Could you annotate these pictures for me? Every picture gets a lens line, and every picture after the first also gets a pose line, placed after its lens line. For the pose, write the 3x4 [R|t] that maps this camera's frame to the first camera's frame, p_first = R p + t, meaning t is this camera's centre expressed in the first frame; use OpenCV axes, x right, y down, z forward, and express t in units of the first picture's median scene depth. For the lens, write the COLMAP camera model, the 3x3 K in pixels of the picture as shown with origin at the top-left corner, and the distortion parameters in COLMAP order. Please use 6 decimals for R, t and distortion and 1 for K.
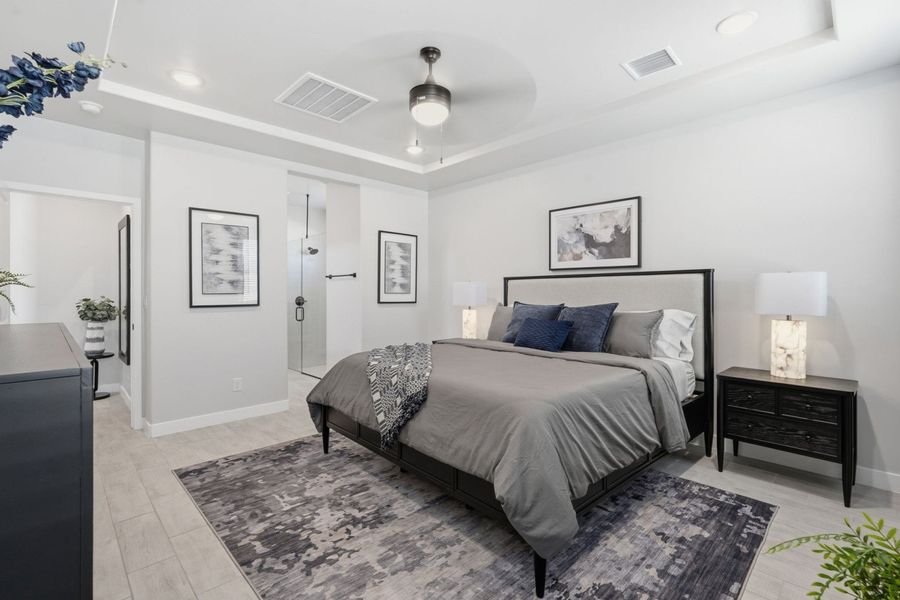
lens RADIAL K [[405.9, 0, 452.2], [0, 405.9, 296.0], [0, 0, 1]] dist [-0.013154, 0.000834]
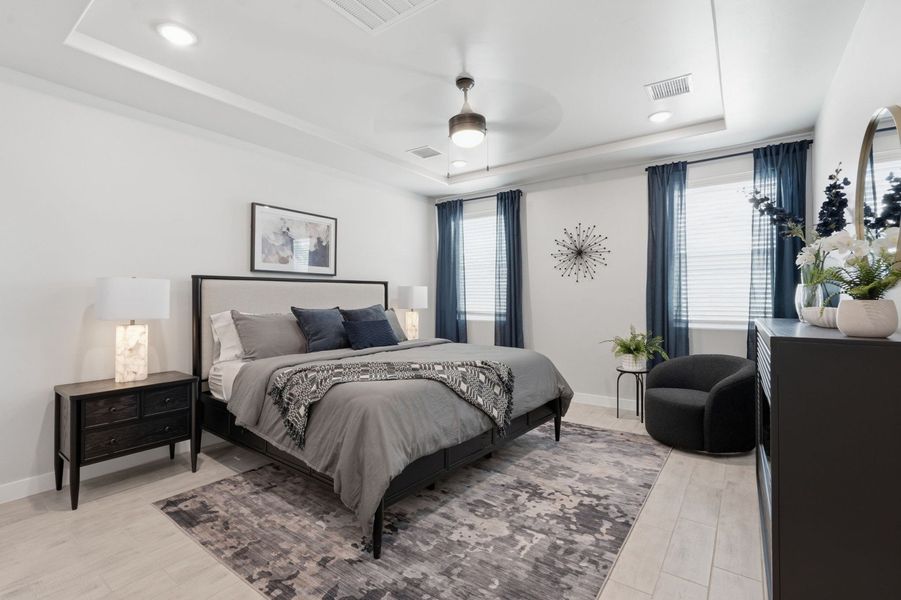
lens RADIAL K [[406.4, 0, 452.7], [0, 406.4, 296.0], [0, 0, 1]] dist [-0.013154, 0.000834]
pose [[-0.160437, 0.006211, 0.987027, -1.153032], [0.012781, 0.999909, -0.004215, -0.001915], [-0.986963, 0.011939, -0.160502, 1.214230]]
